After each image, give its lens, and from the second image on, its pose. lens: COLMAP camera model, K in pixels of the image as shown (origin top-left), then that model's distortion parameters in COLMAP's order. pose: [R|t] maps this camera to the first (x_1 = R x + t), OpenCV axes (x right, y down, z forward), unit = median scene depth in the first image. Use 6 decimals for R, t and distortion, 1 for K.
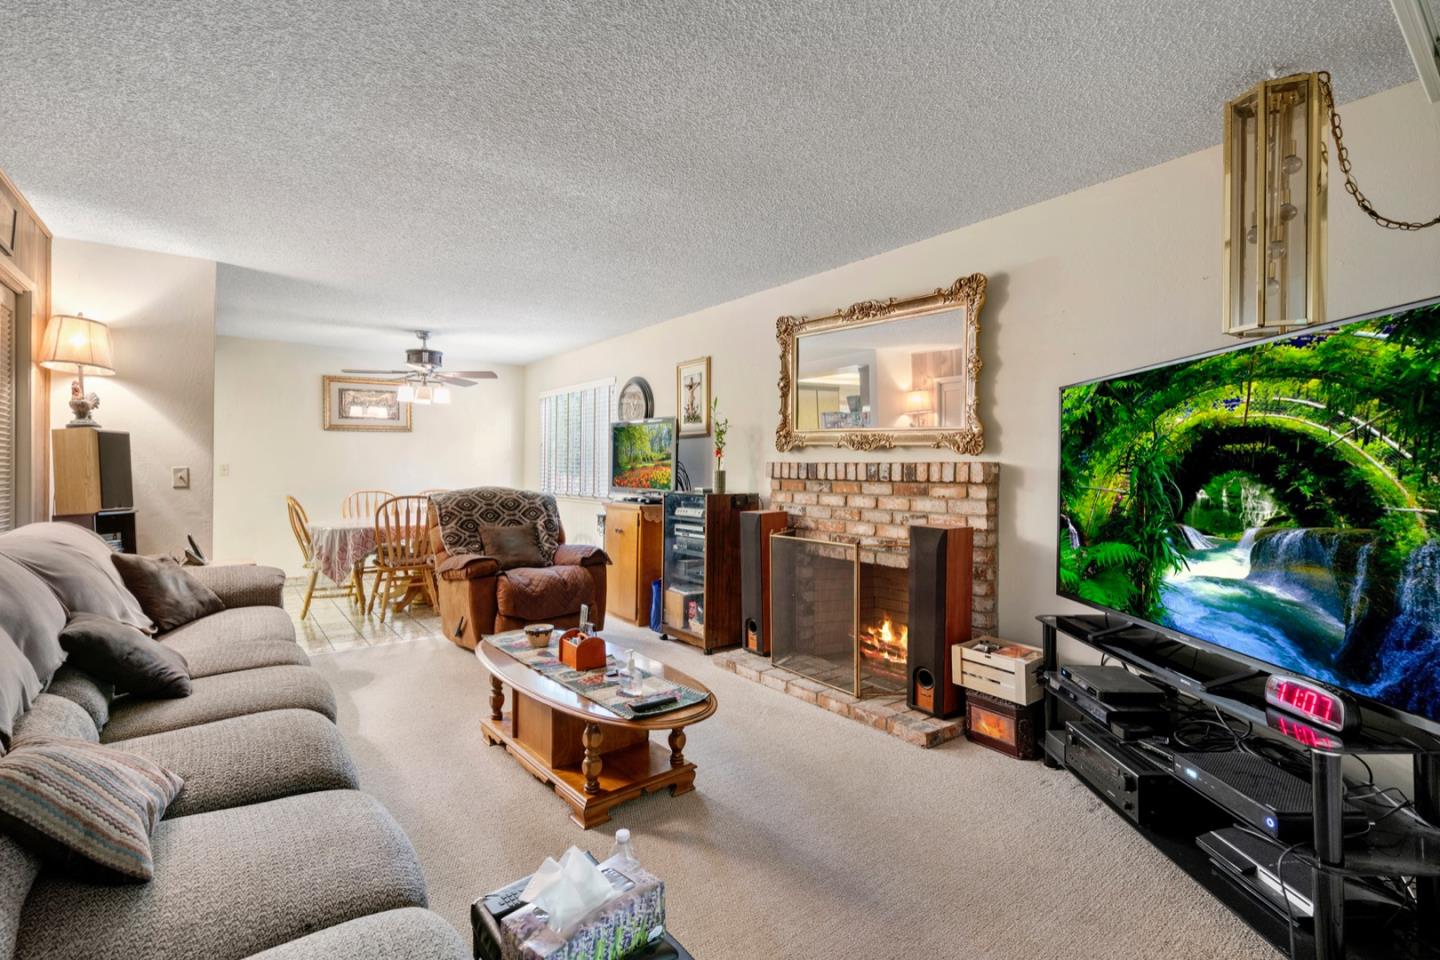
lens RADIAL K [[658.4, 0, 721.5], [0, 658.4, 473.2], [0, 0, 1]] dist [-0.000687, 0.006746]
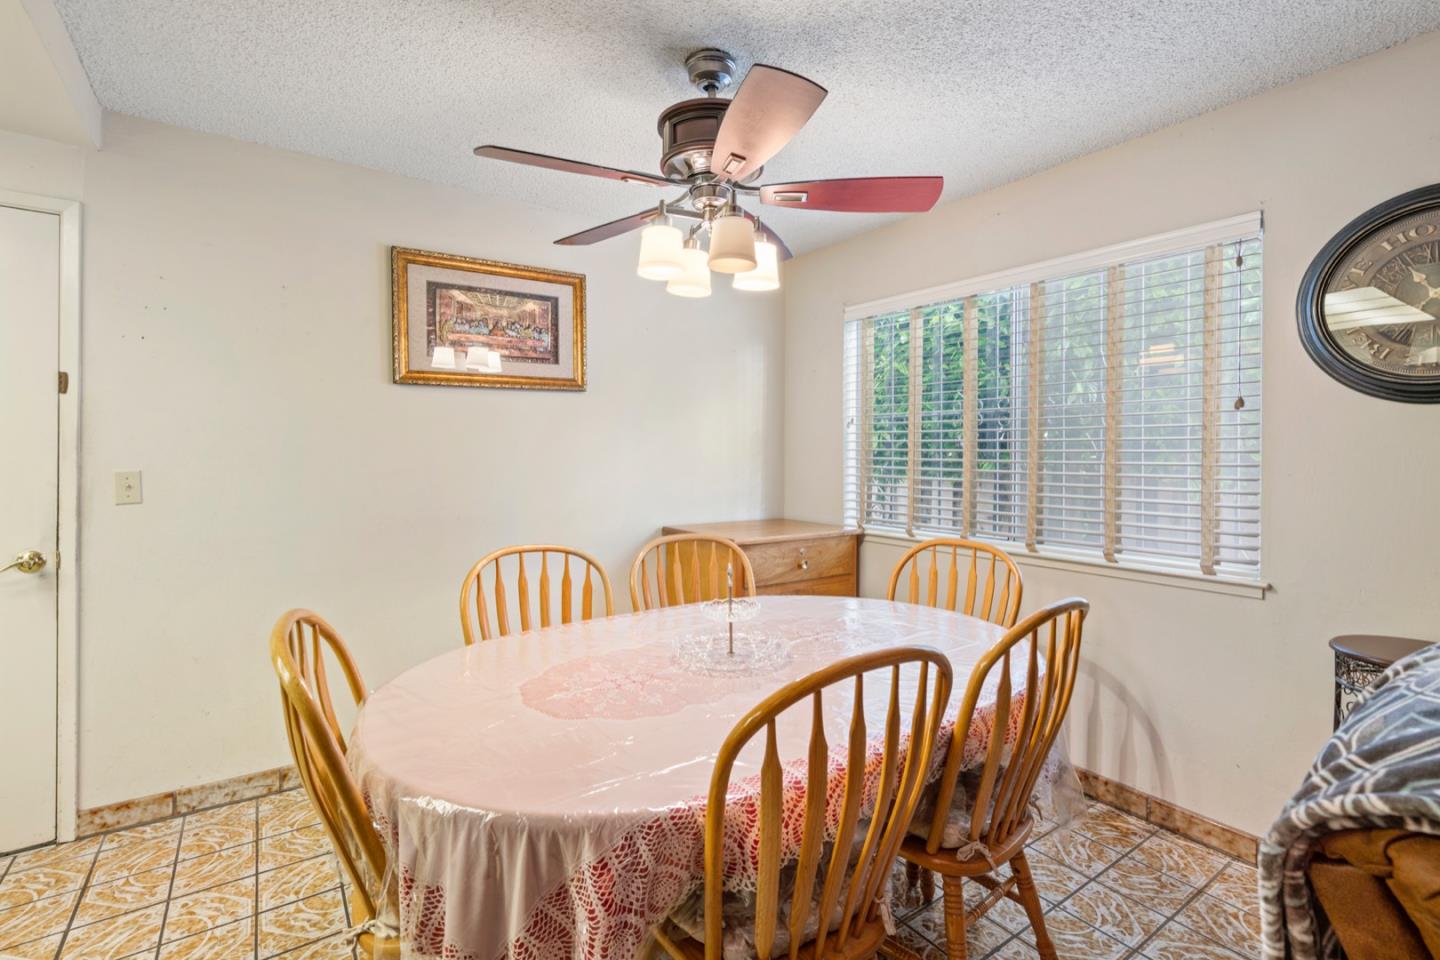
lens RADIAL K [[658.4, 0, 721.5], [0, 658.4, 473.2], [0, 0, 1]] dist [-0.000687, 0.006746]
pose [[0.998874, -0.005427, -0.047127, -0.442437], [0.006535, 0.999705, 0.023372, -0.022541], [0.046987, -0.023654, 0.998615, 0.696960]]
